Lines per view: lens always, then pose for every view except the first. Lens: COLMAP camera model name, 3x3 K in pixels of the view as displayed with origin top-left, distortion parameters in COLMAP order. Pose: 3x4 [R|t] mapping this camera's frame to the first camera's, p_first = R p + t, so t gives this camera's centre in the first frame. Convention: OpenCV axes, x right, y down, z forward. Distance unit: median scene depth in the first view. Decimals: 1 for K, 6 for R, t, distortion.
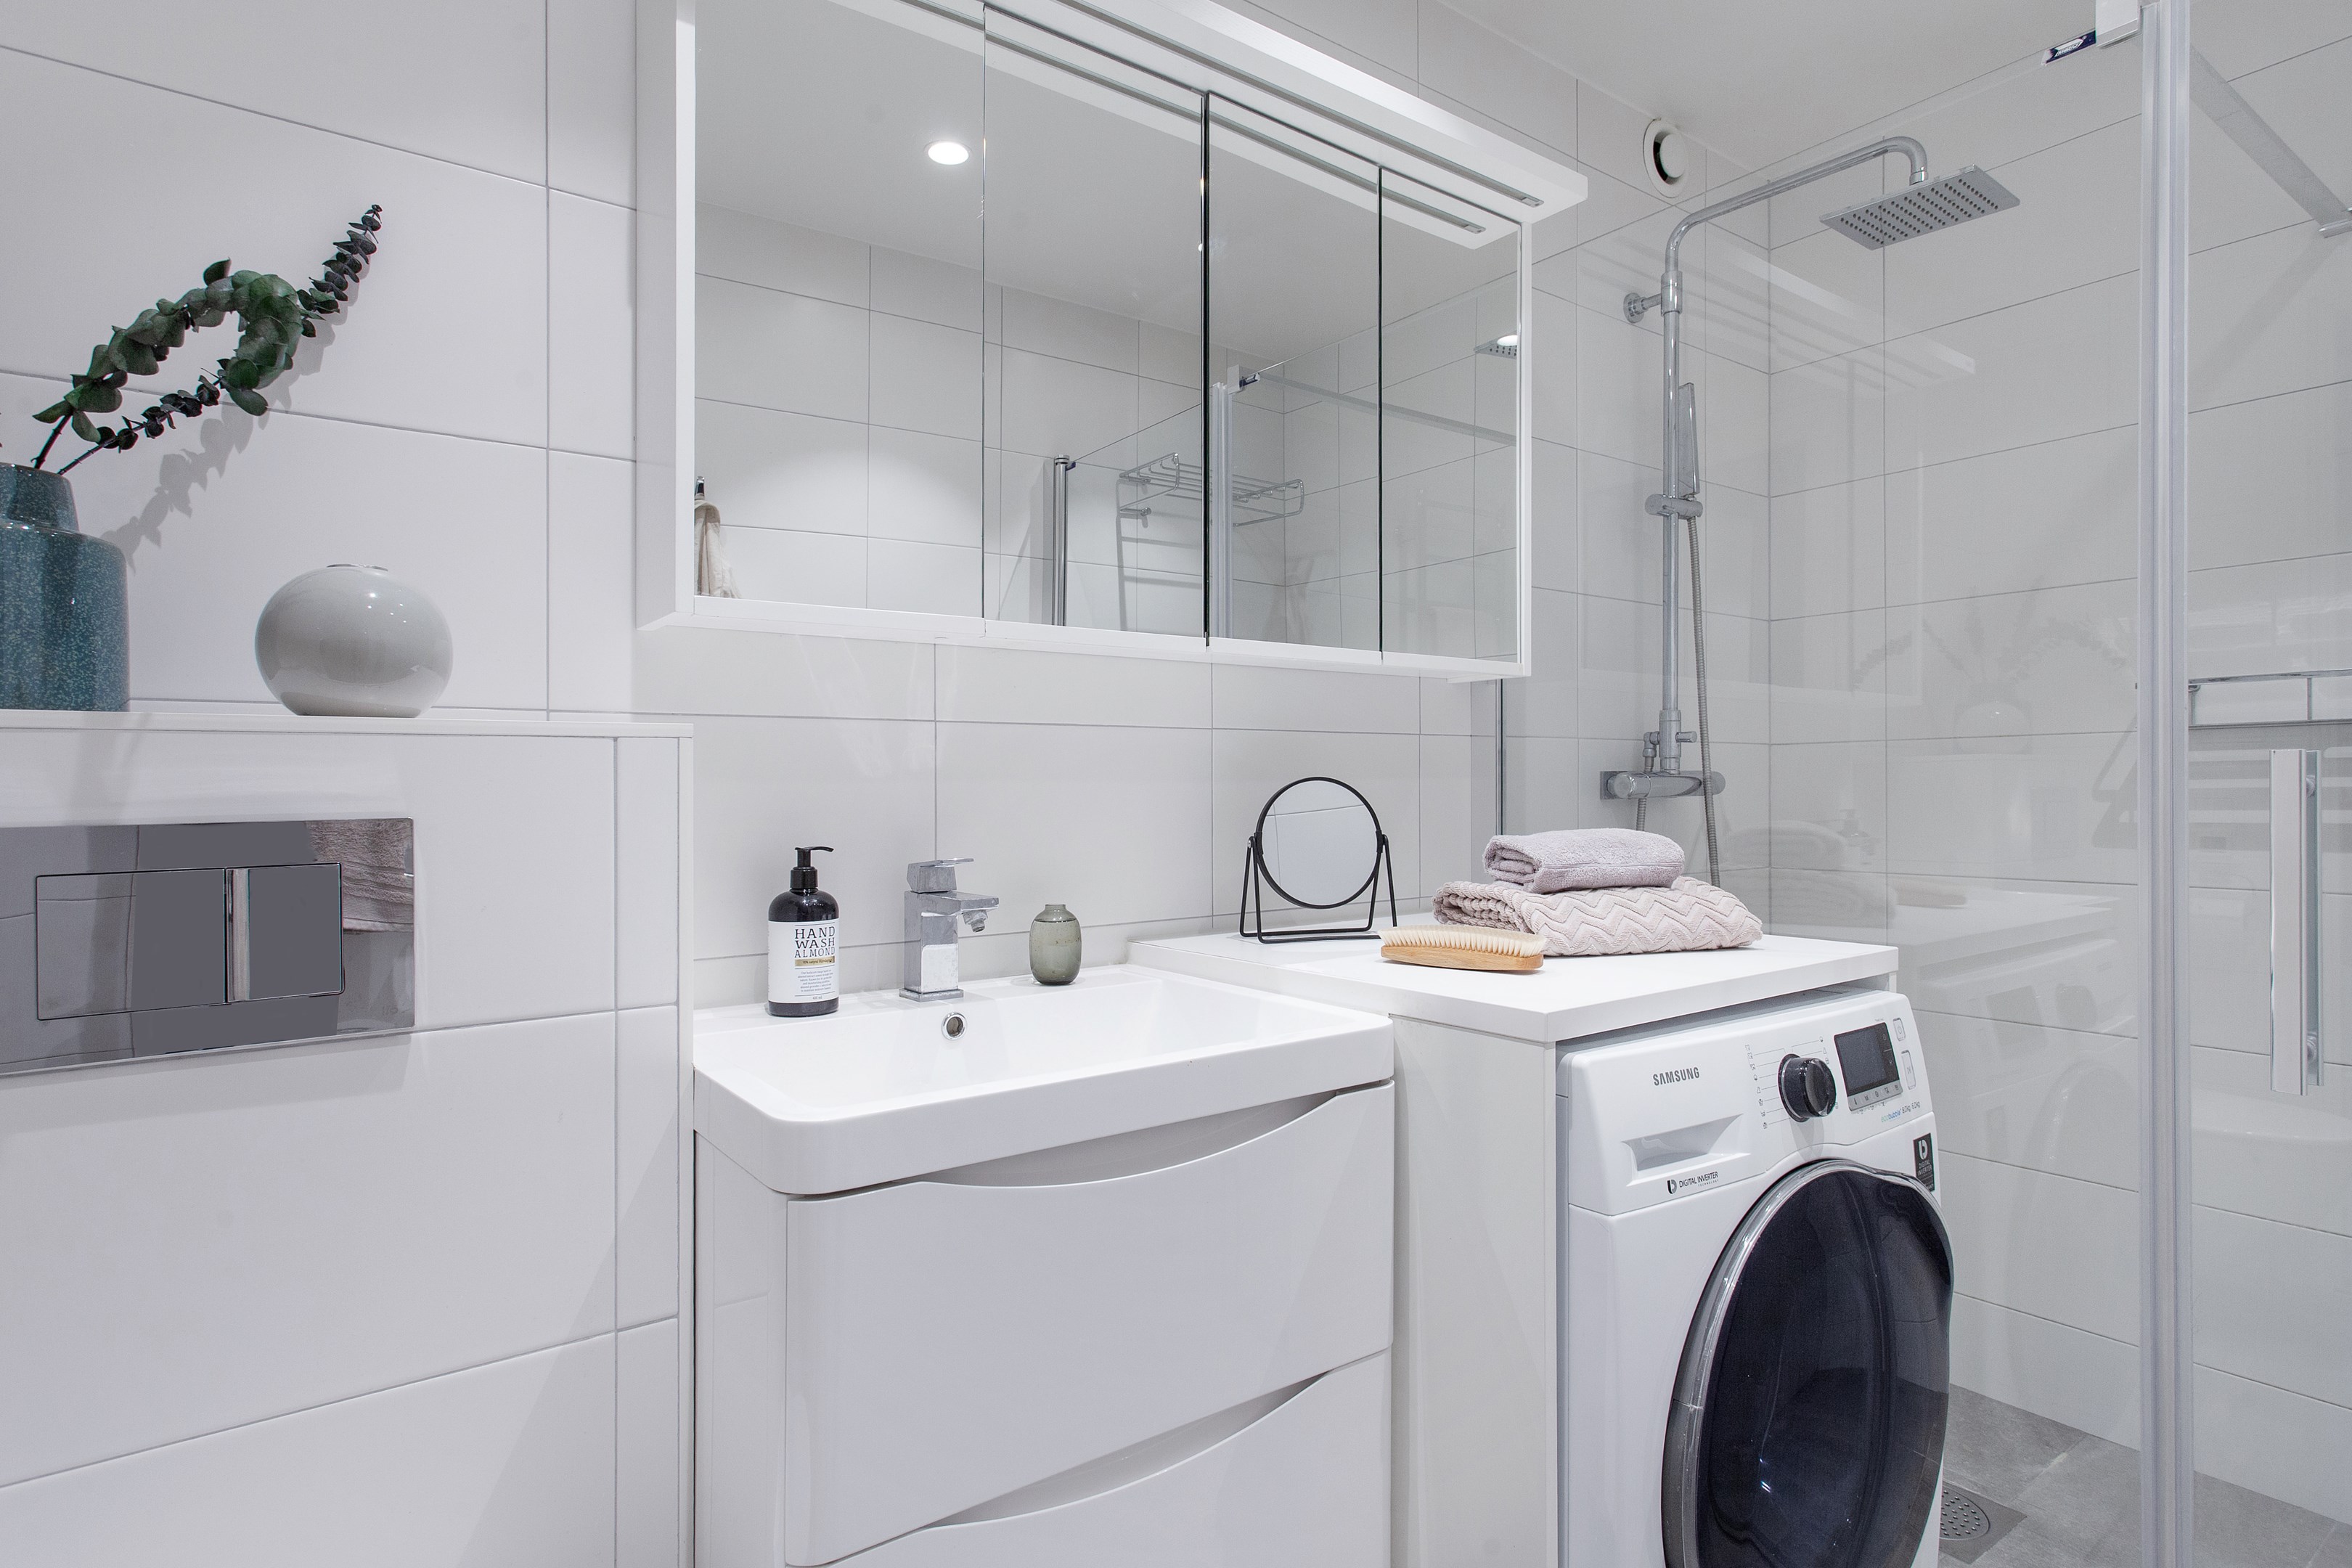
lens RADIAL K [[1234.9, 0, 1168.9], [0, 1234.9, 778.5], [0, 0, 1]] dist [-0.011575, 0.026361]
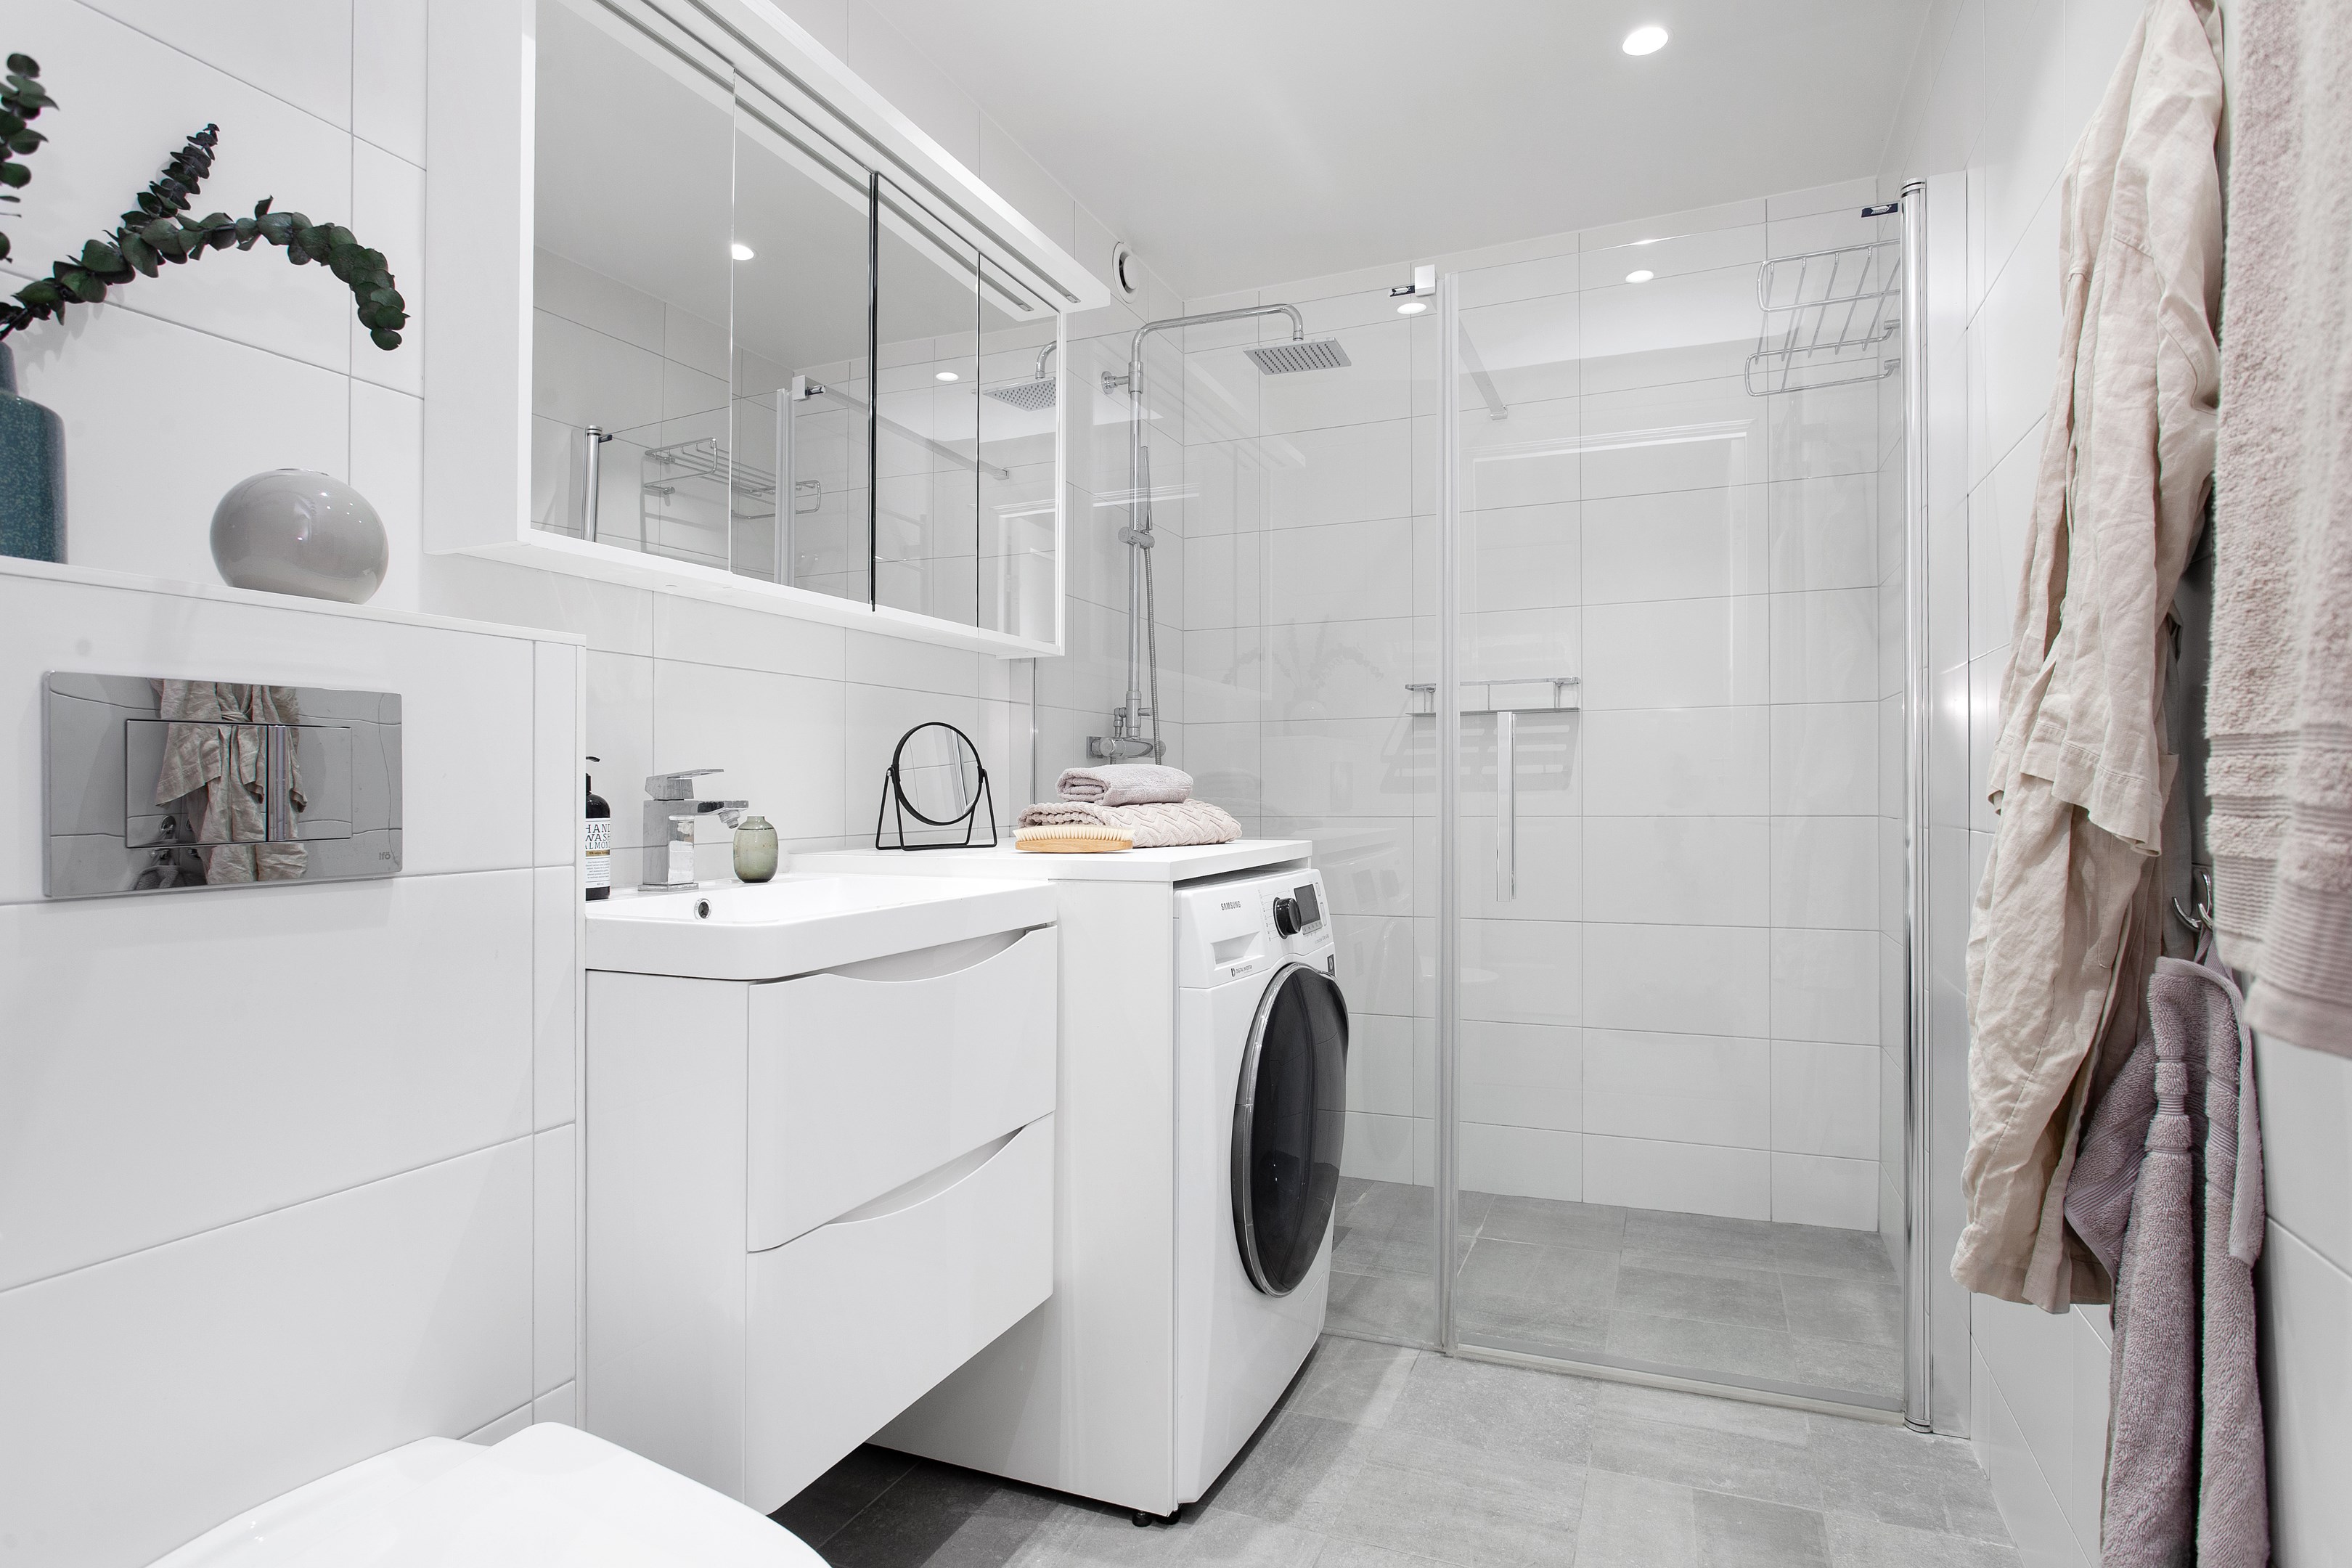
lens RADIAL K [[1193.6, 0, 1176.0], [0, 1193.6, 784.0], [0, 0, 1]] dist [0.000897, 0.001947]
pose [[0.861700, 0.001884, 0.507414, -0.318310], [-0.002608, 0.999996, 0.000716, 0.066277], [-0.507411, -0.001940, 0.861702, -0.204323]]
